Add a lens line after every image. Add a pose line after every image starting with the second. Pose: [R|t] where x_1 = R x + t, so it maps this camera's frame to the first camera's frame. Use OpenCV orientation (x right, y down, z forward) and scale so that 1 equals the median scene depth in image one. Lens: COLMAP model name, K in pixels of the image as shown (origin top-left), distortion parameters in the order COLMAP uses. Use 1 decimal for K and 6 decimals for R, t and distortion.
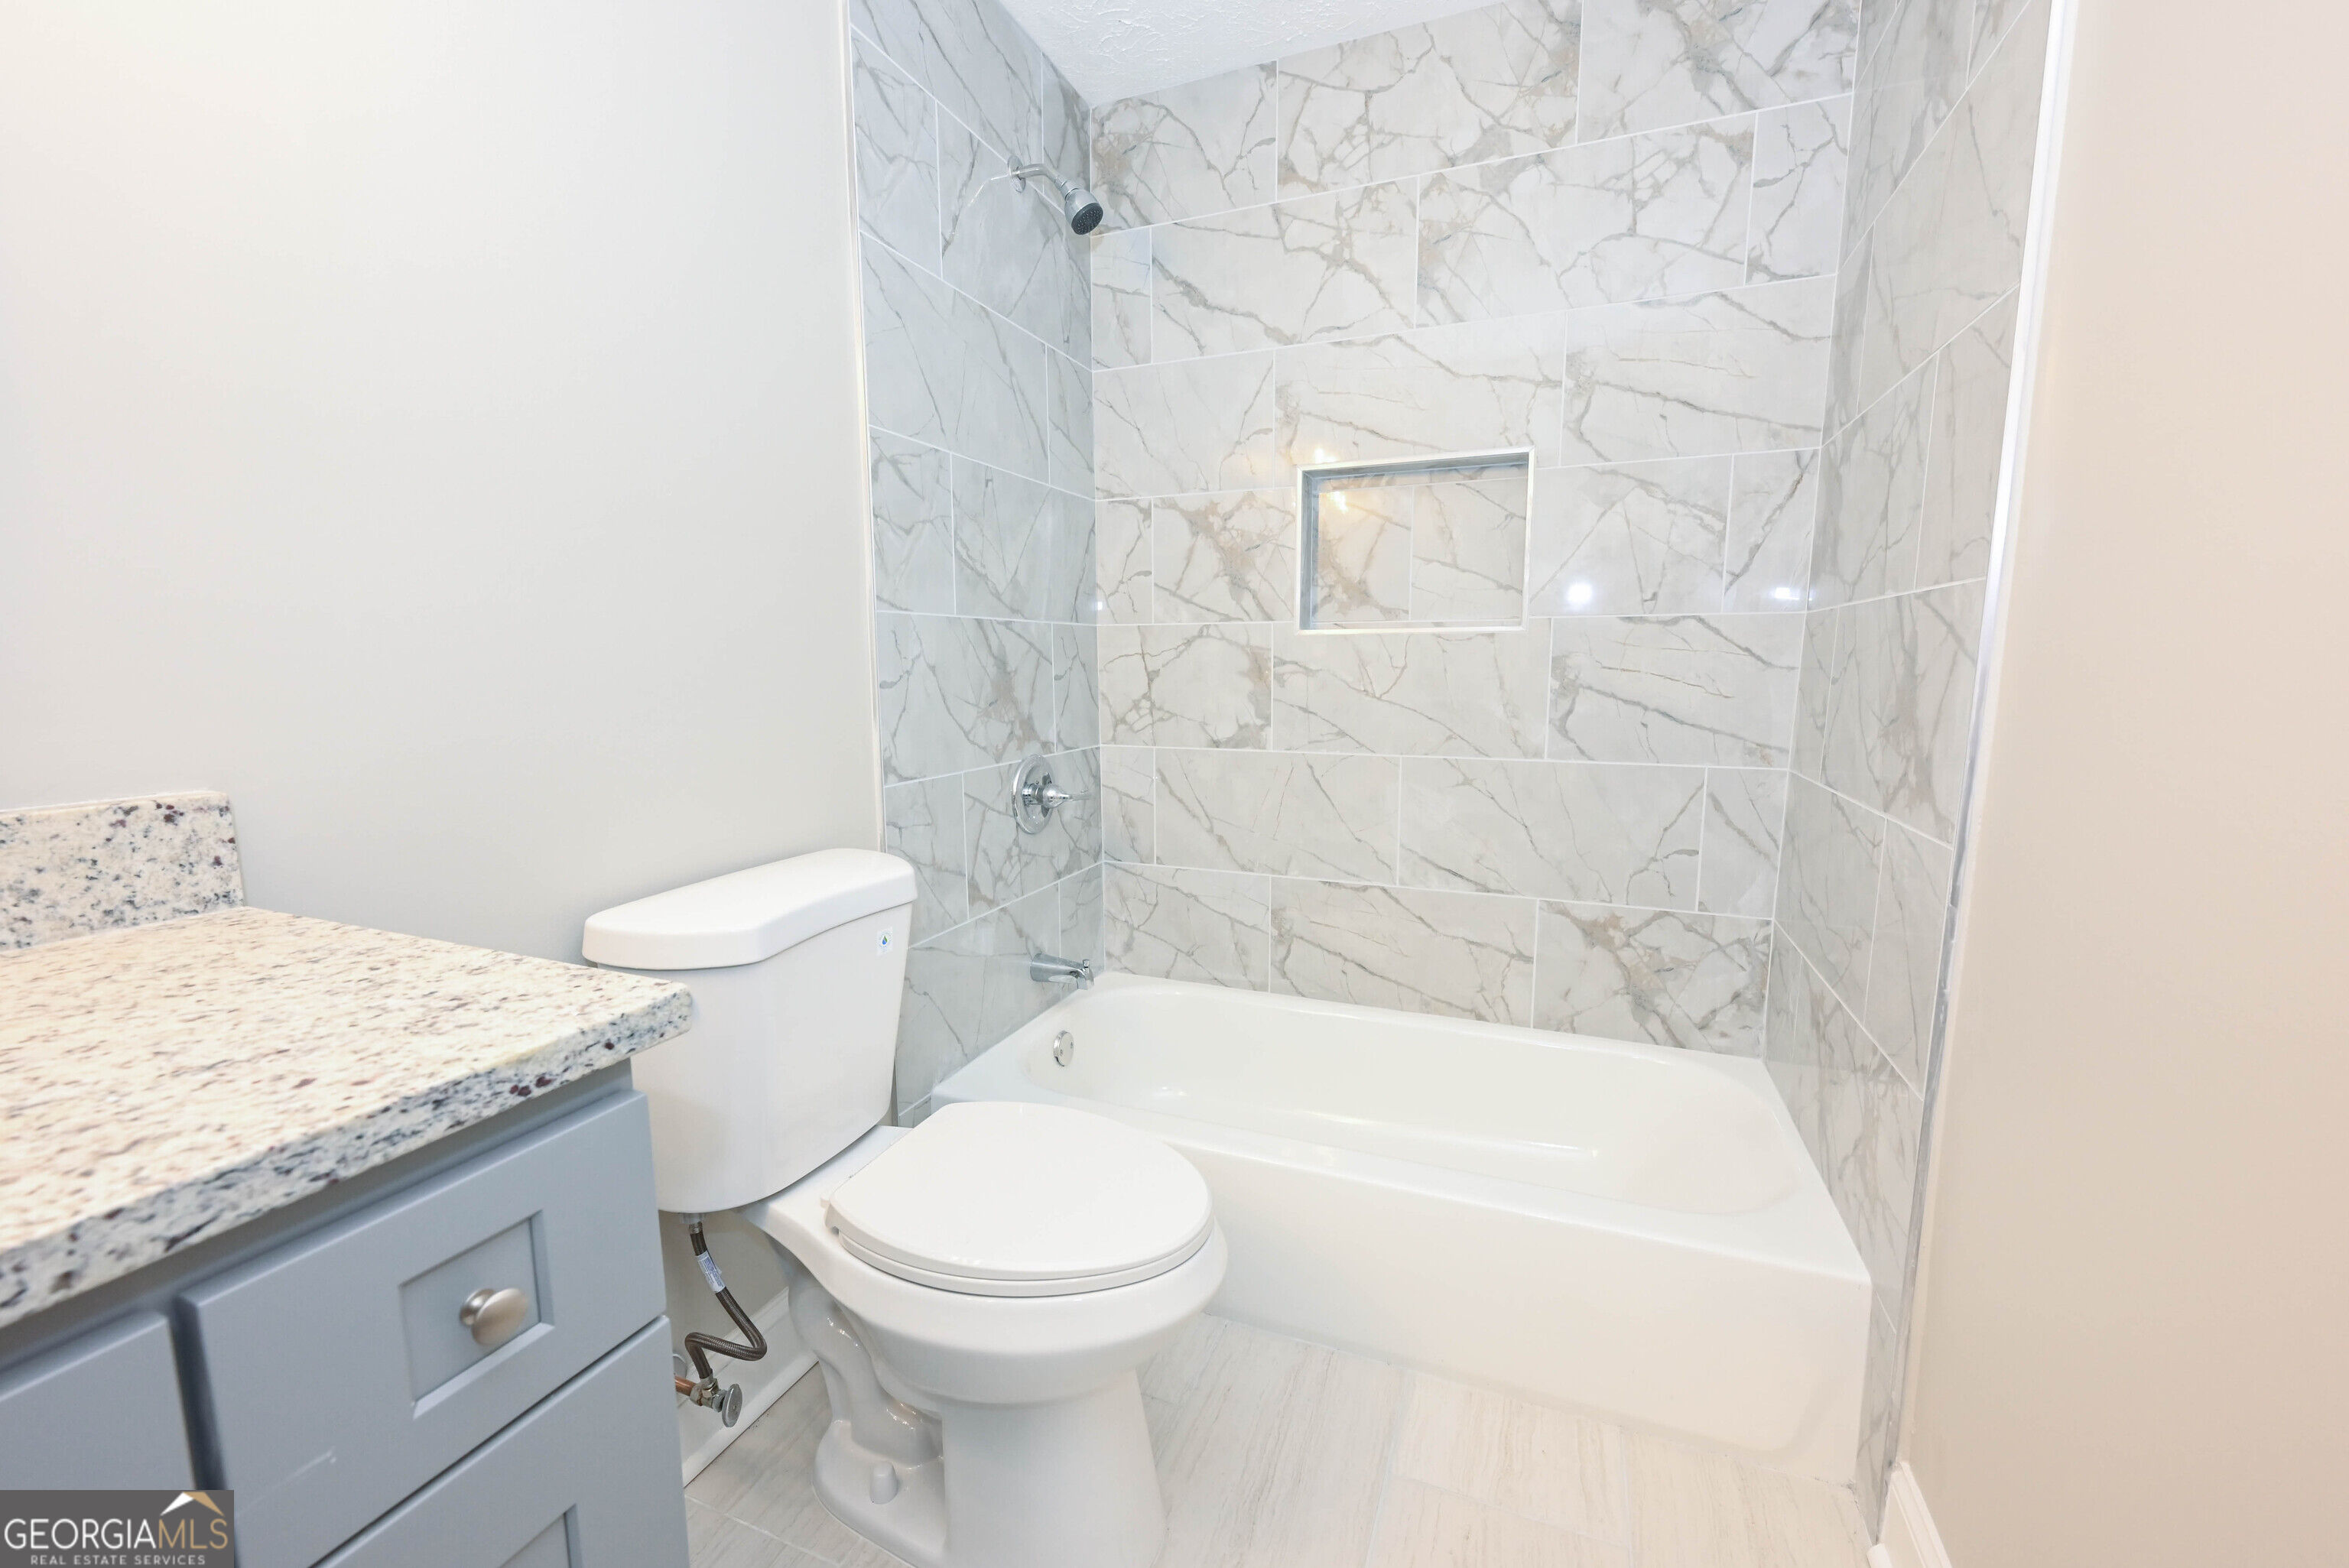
lens RADIAL K [[932.5, 0, 1173.5], [0, 932.5, 786.7], [0, 0, 1]] dist [0.000739, 0.000098]
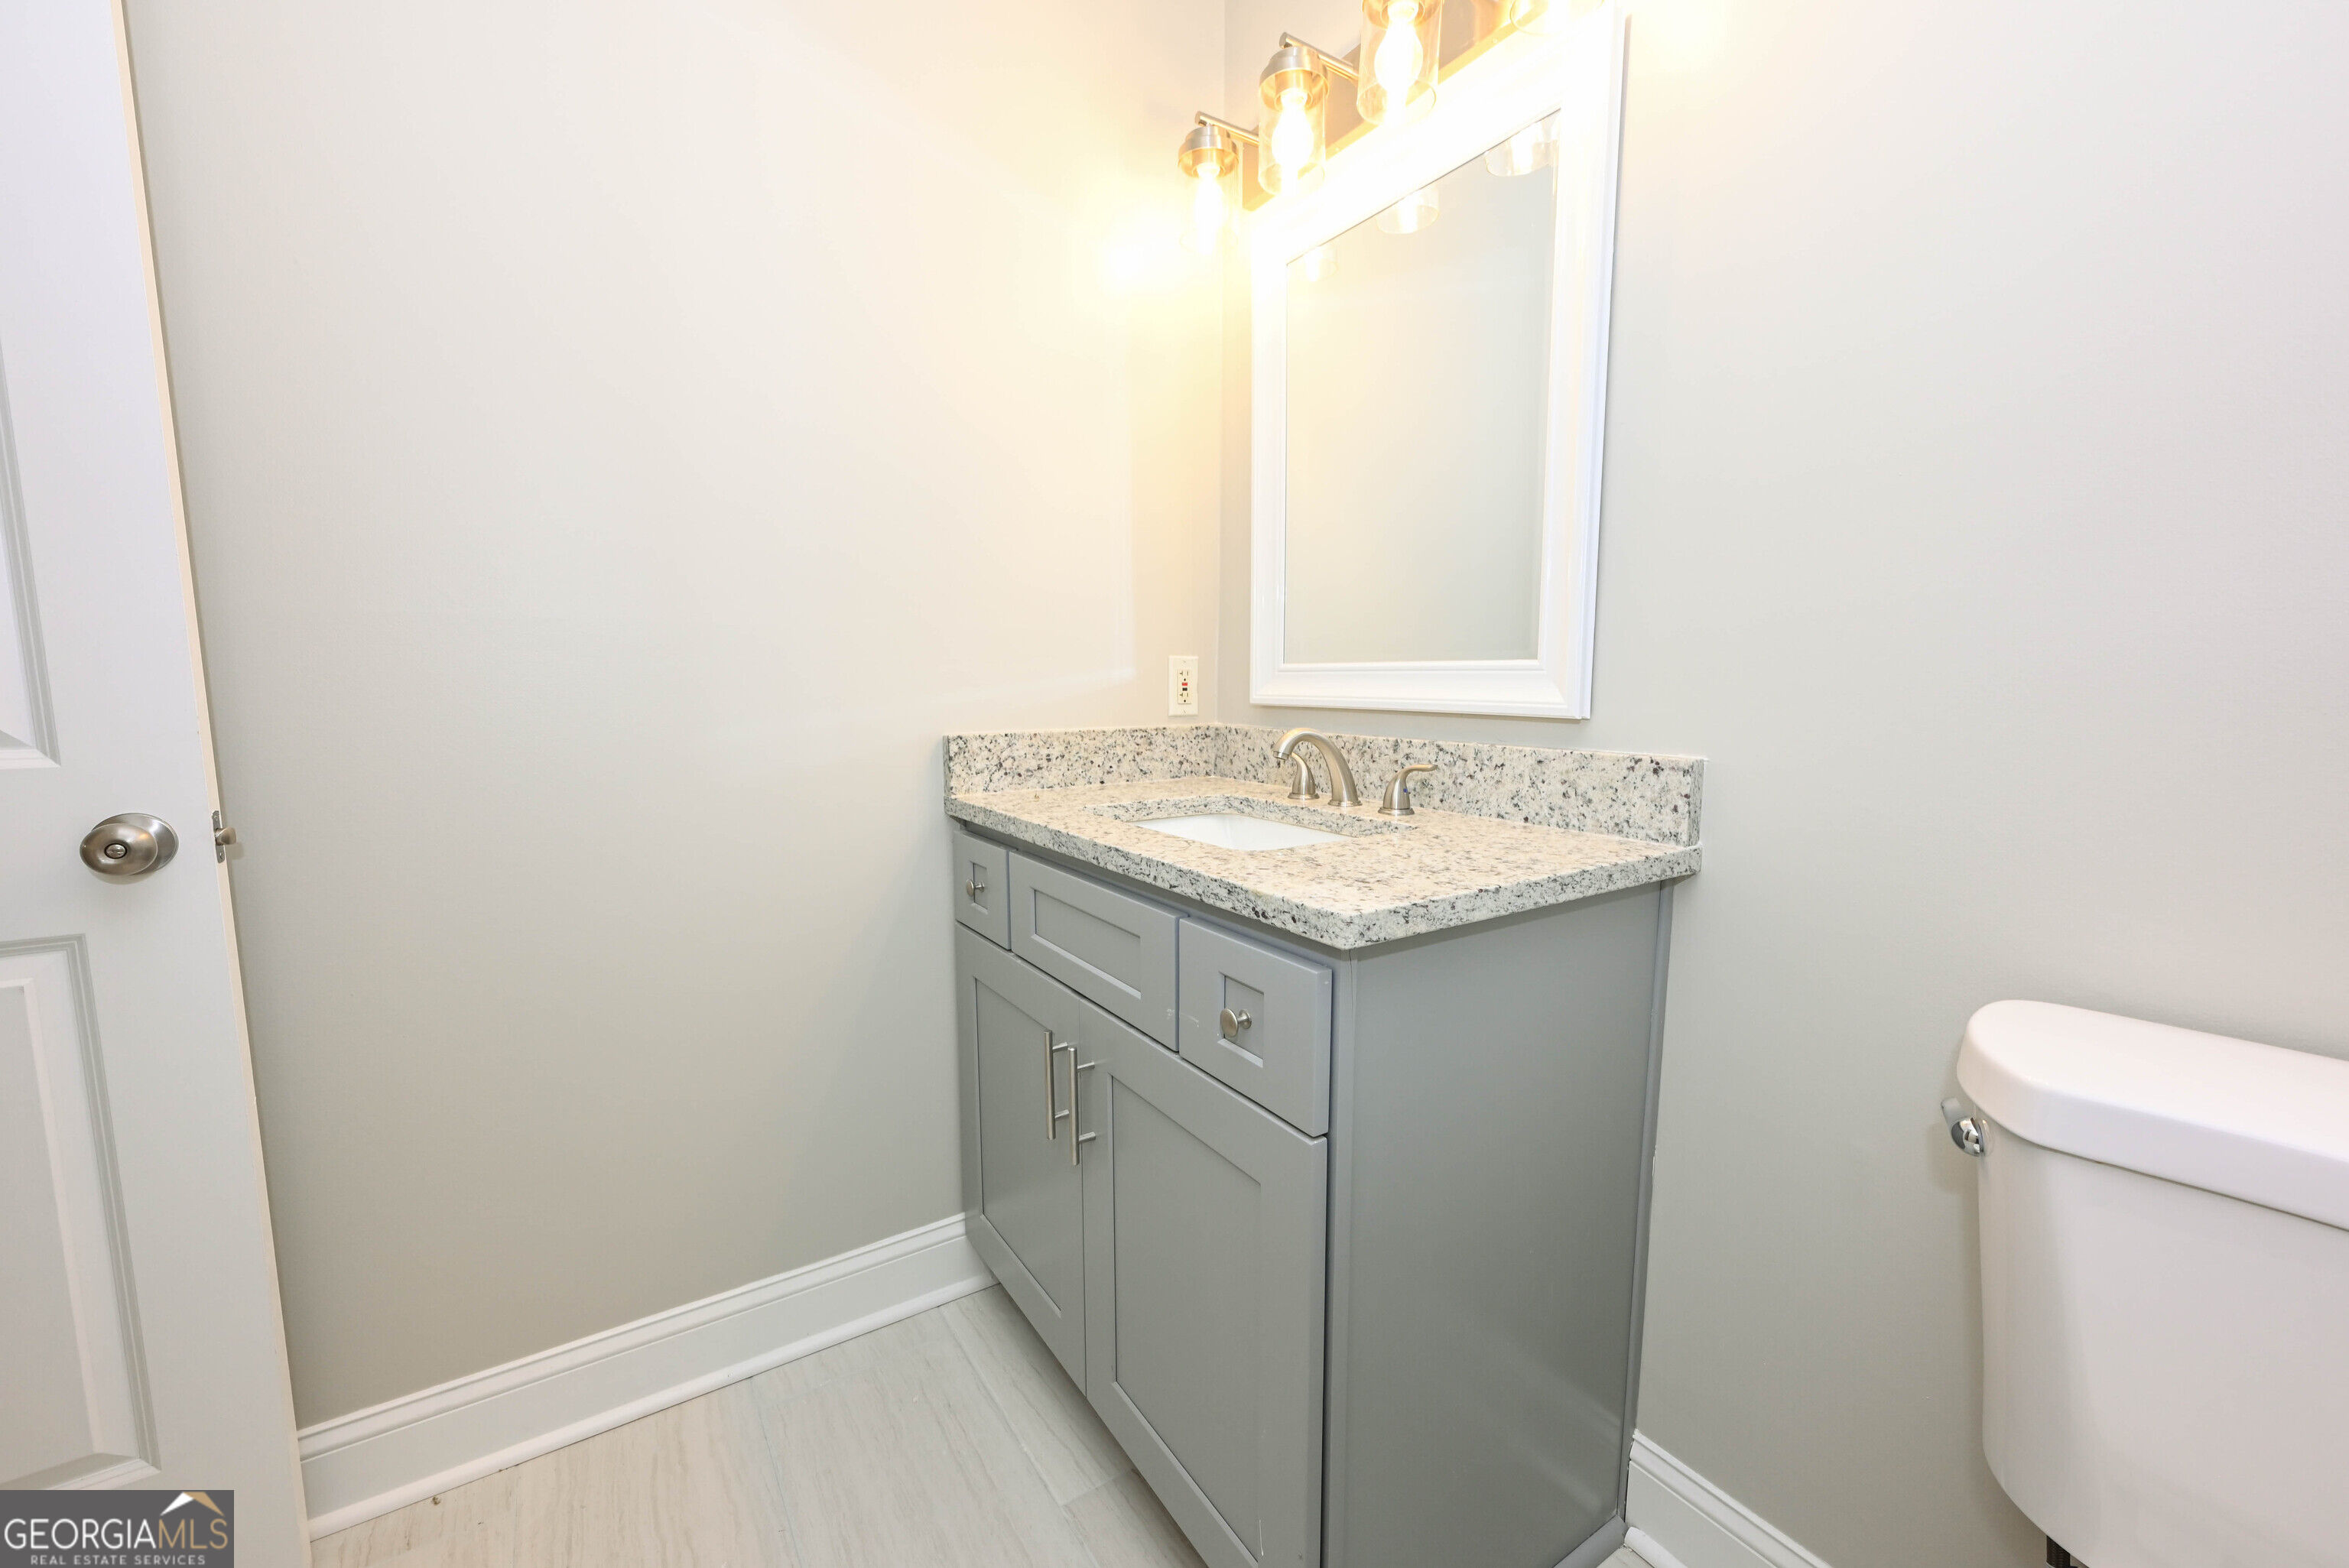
lens RADIAL K [[932.5, 0, 1173.5], [0, 932.5, 786.7], [0, 0, 1]] dist [0.000739, 0.000098]
pose [[-0.560990, 0.100712, -0.821673, 0.545003], [-0.109937, 0.974717, 0.194529, -0.150745], [0.820490, 0.199461, -0.535735, 1.274215]]
